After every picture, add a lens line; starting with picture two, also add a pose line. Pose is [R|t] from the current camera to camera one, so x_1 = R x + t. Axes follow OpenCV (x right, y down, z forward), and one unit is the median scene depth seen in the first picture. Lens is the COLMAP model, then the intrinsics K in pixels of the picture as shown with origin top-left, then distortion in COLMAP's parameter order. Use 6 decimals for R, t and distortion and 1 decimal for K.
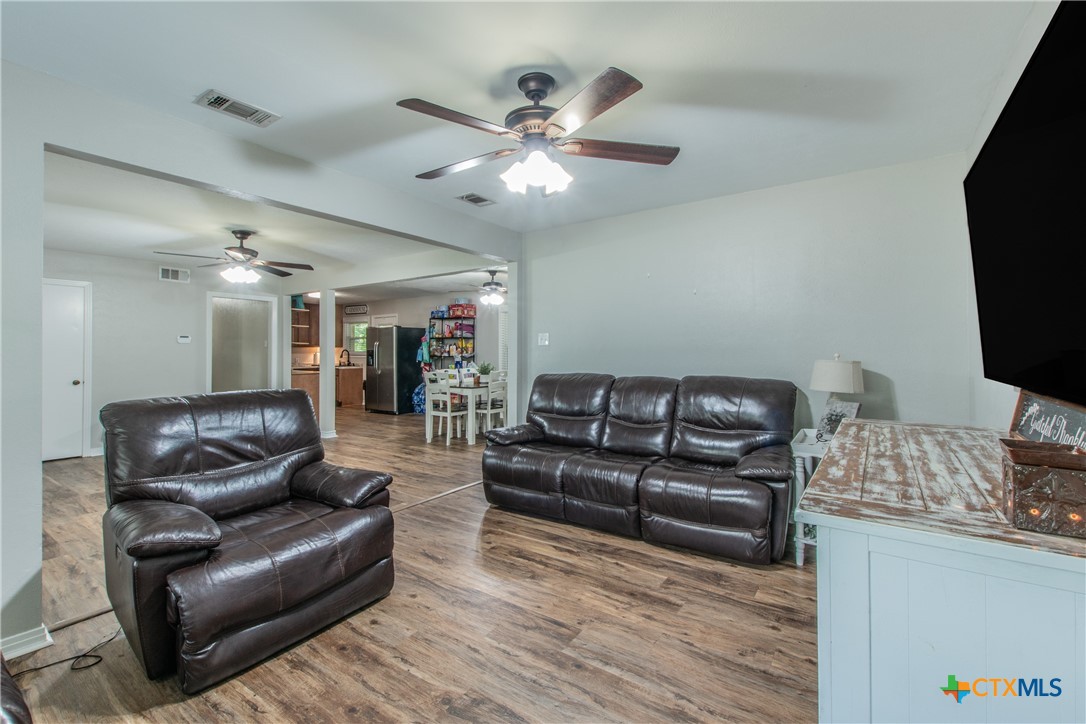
lens RADIAL K [[468.4, 0, 542.7], [0, 468.4, 347.8], [0, 0, 1]] dist [0.005616, -0.003454]
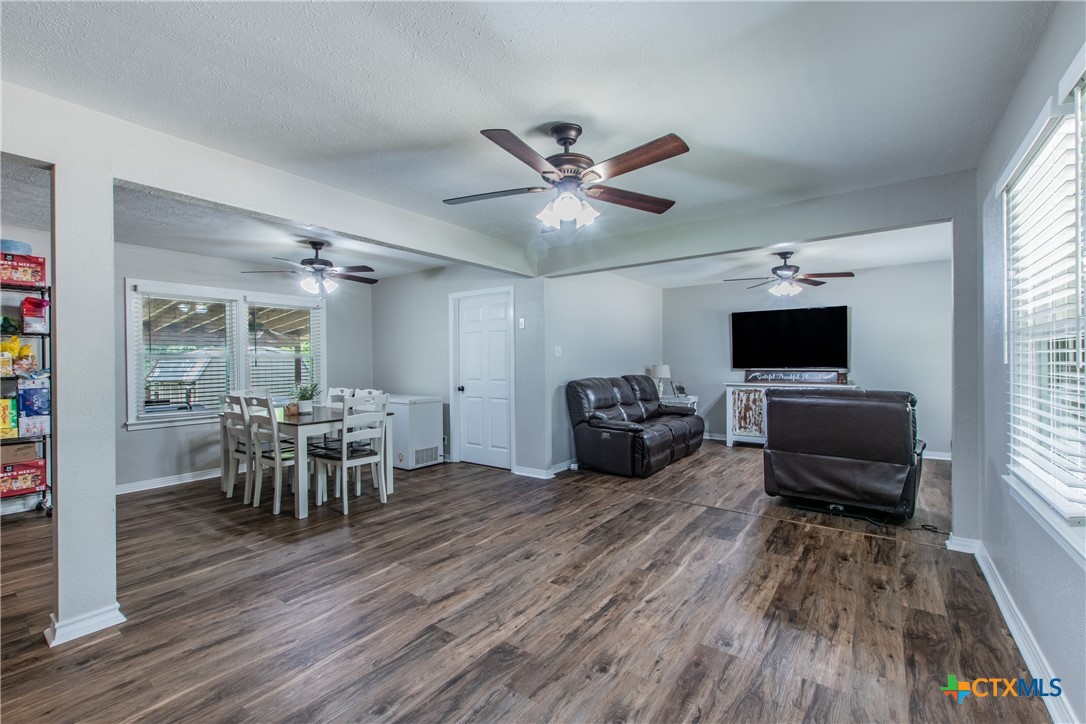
lens RADIAL K [[468.4, 0, 544.9], [0, 468.4, 362.3], [0, 0, 1]] dist [0.005616, -0.003454]
pose [[0.022795, 0.004027, 0.999732, -0.850825], [0.001282, 0.999991, -0.004057, 0.009682], [-0.999739, 0.001374, 0.022790, 0.739744]]
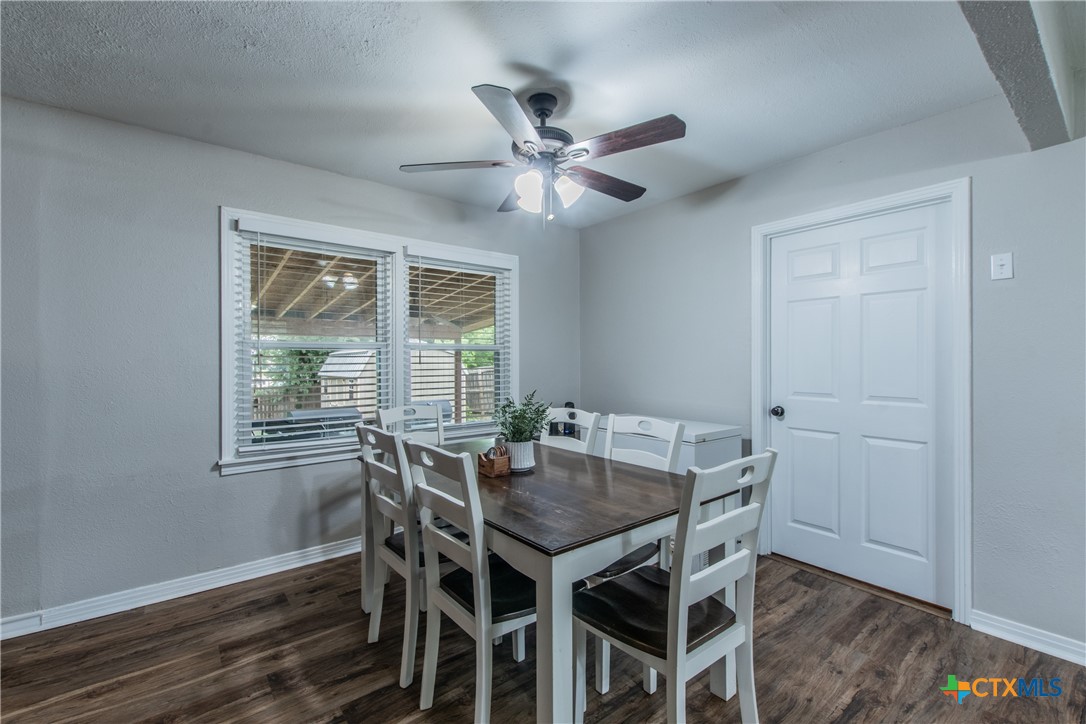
lens RADIAL K [[468.4, 0, 544.4], [0, 468.4, 357.3], [0, 0, 1]] dist [0.005616, -0.003454]
pose [[0.292051, 0.013834, 0.956303, -0.447920], [-0.007946, 0.999896, -0.012039, 0.010638], [-0.956370, -0.004083, 0.292130, 1.012976]]
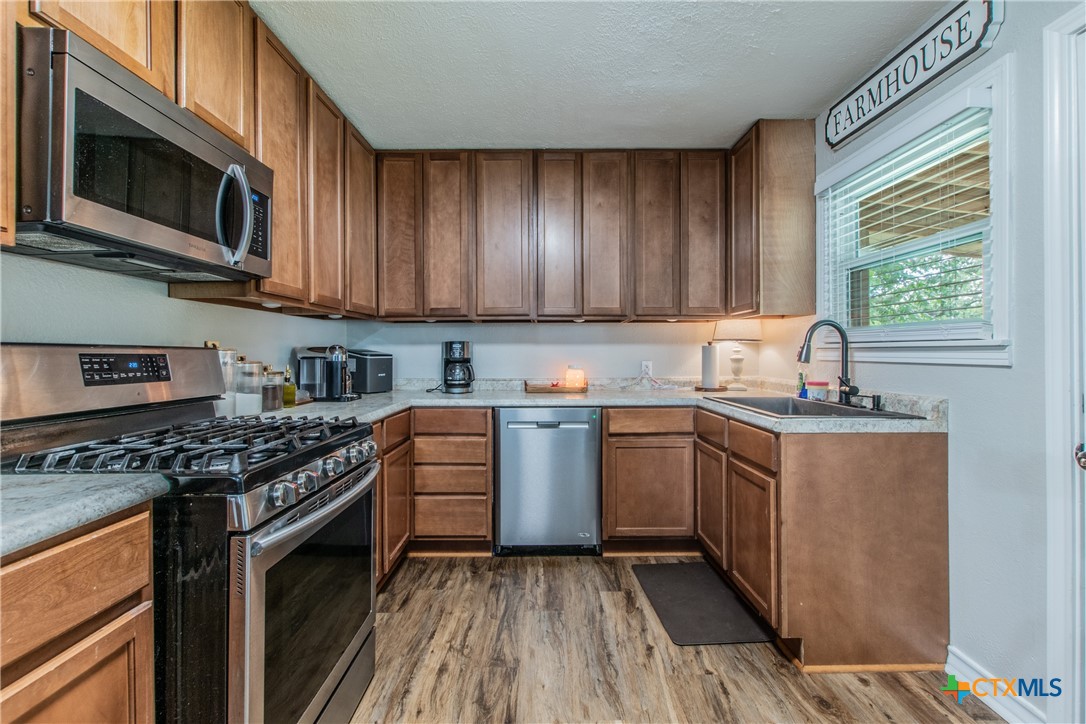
lens RADIAL K [[468.4, 0, 545.4], [0, 468.4, 354.5], [0, 0, 1]] dist [0.005616, -0.003454]
pose [[0.568509, -0.000304, -0.822677, -0.598316], [0.013031, 0.999878, 0.008635, 0.027361], [0.822574, -0.015630, 0.568444, 1.450300]]
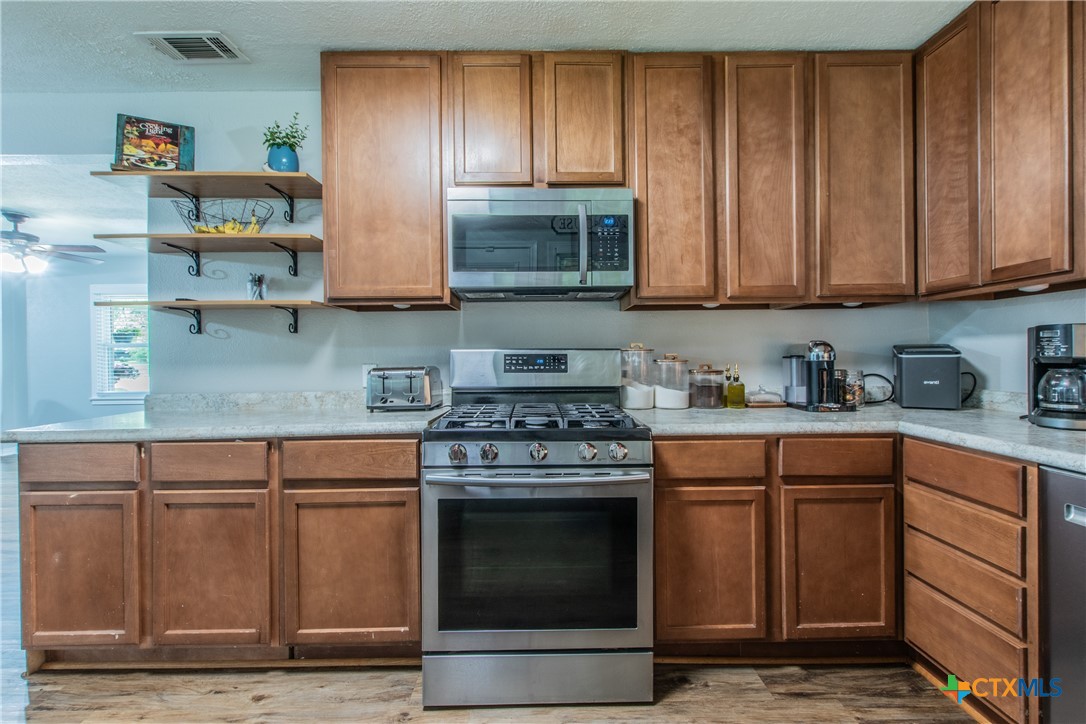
lens RADIAL K [[468.4, 0, 539.4], [0, 468.4, 358.9], [0, 0, 1]] dist [0.005616, -0.003454]
pose [[-0.817917, 0.011194, -0.575227, -0.688636], [0.015596, 0.999875, -0.002717, 0.030778], [0.575124, -0.011194, -0.817989, 1.692411]]
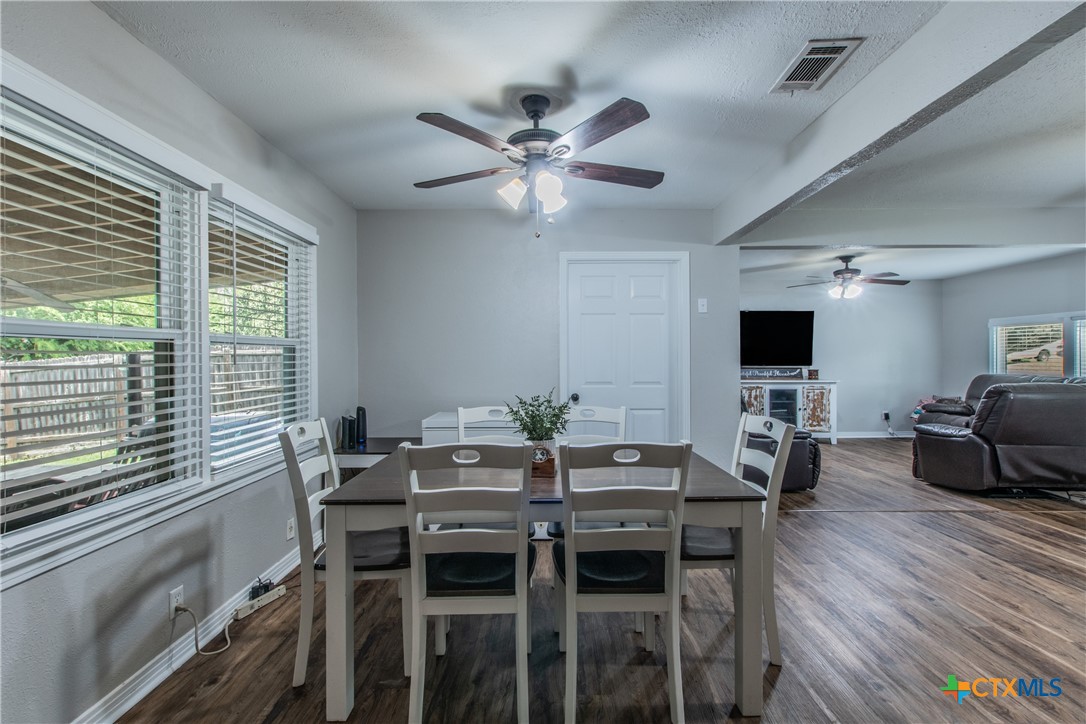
lens RADIAL K [[468.4, 0, 543.0], [0, 468.4, 359.3], [0, 0, 1]] dist [0.005616, -0.003454]
pose [[-0.567160, 0.004550, 0.823595, -0.410153], [-0.000172, 0.999984, -0.005643, 0.010656], [-0.823607, -0.003342, -0.567151, 1.309188]]
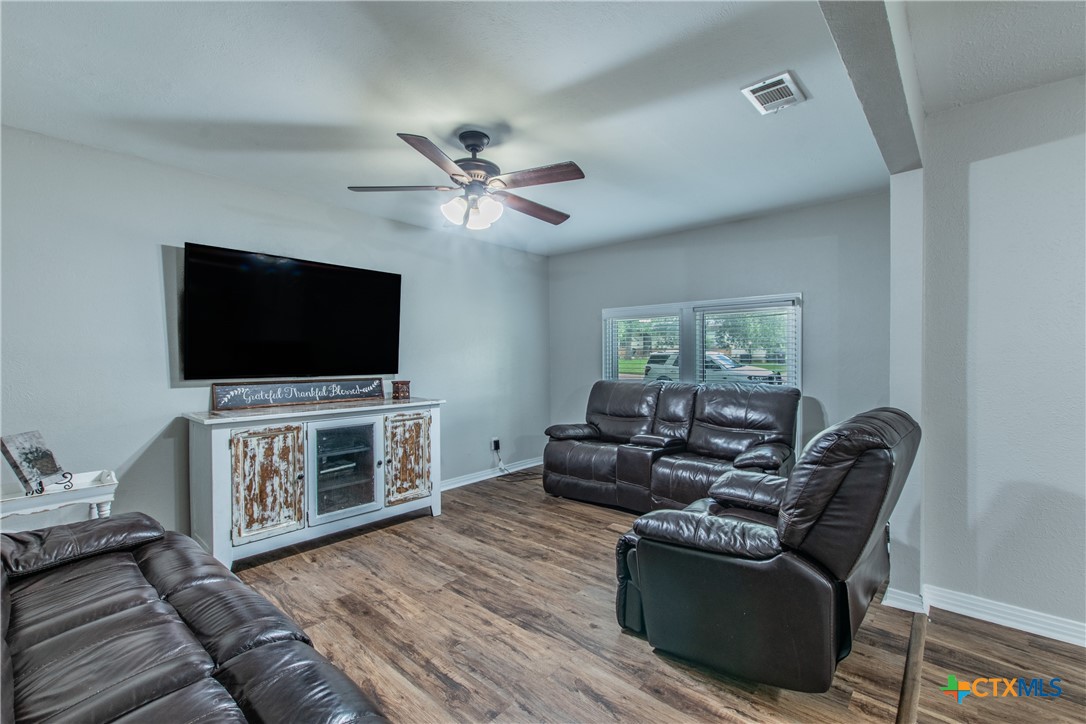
lens RADIAL K [[468.4, 0, 544.1], [0, 468.4, 366.0], [0, 0, 1]] dist [0.005616, -0.003454]
pose [[-0.992961, 0.007171, 0.118224, -0.110333], [0.008620, 0.999894, 0.011745, 0.003572], [-0.118127, 0.012681, -0.992918, 0.725052]]
